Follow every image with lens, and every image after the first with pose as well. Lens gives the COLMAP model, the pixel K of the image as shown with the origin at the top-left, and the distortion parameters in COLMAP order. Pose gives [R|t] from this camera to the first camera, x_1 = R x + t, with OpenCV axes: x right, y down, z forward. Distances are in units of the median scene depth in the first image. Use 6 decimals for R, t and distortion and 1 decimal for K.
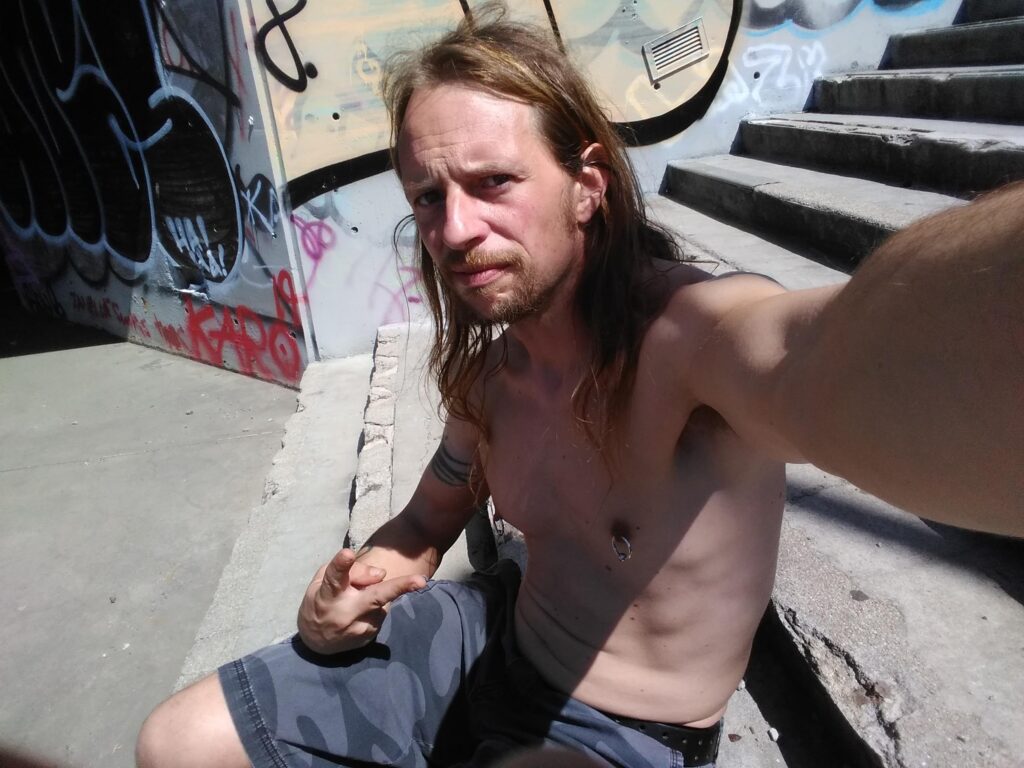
lens RADIAL K [[669.8, 0, 512.0], [0, 669.8, 384.0], [0, 0, 1]] dist [0.033913, -0.000665]
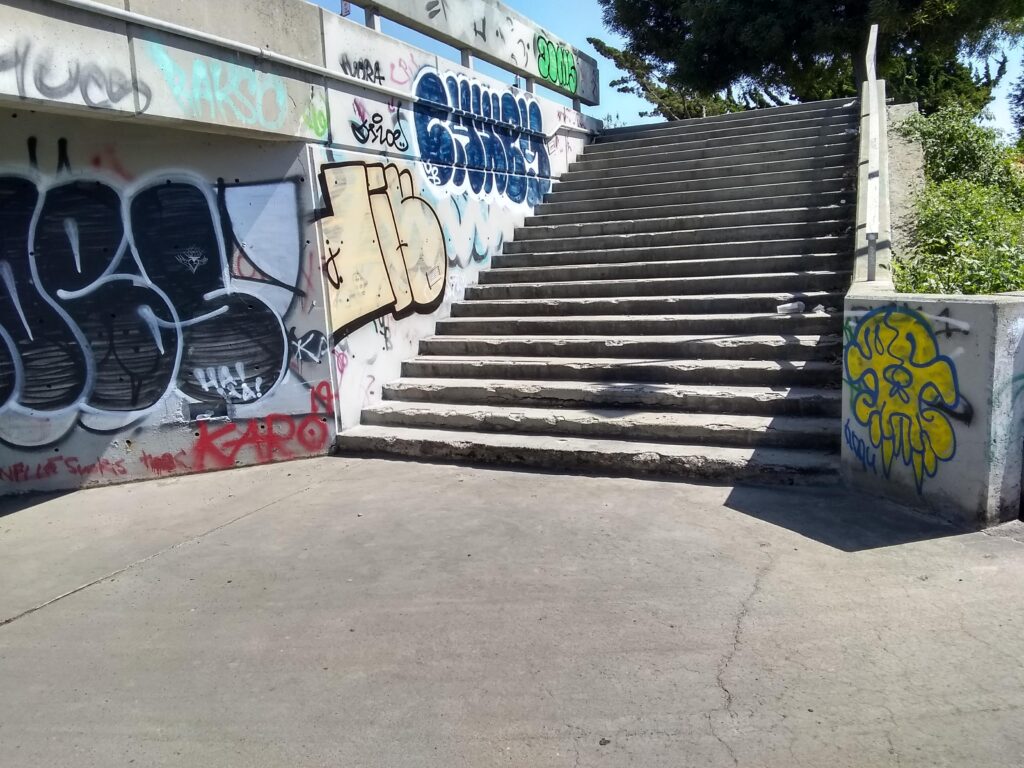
lens RADIAL K [[741.2, 0, 512.0], [0, 741.2, 384.0], [0, 0, 1]] dist [-0.000463, 0.000481]
pose [[0.561086, -0.095334, 0.822250, -1.650312], [0.336710, 0.933736, -0.121504, 0.238919], [-0.756181, 0.345034, 0.556006, -0.453054]]
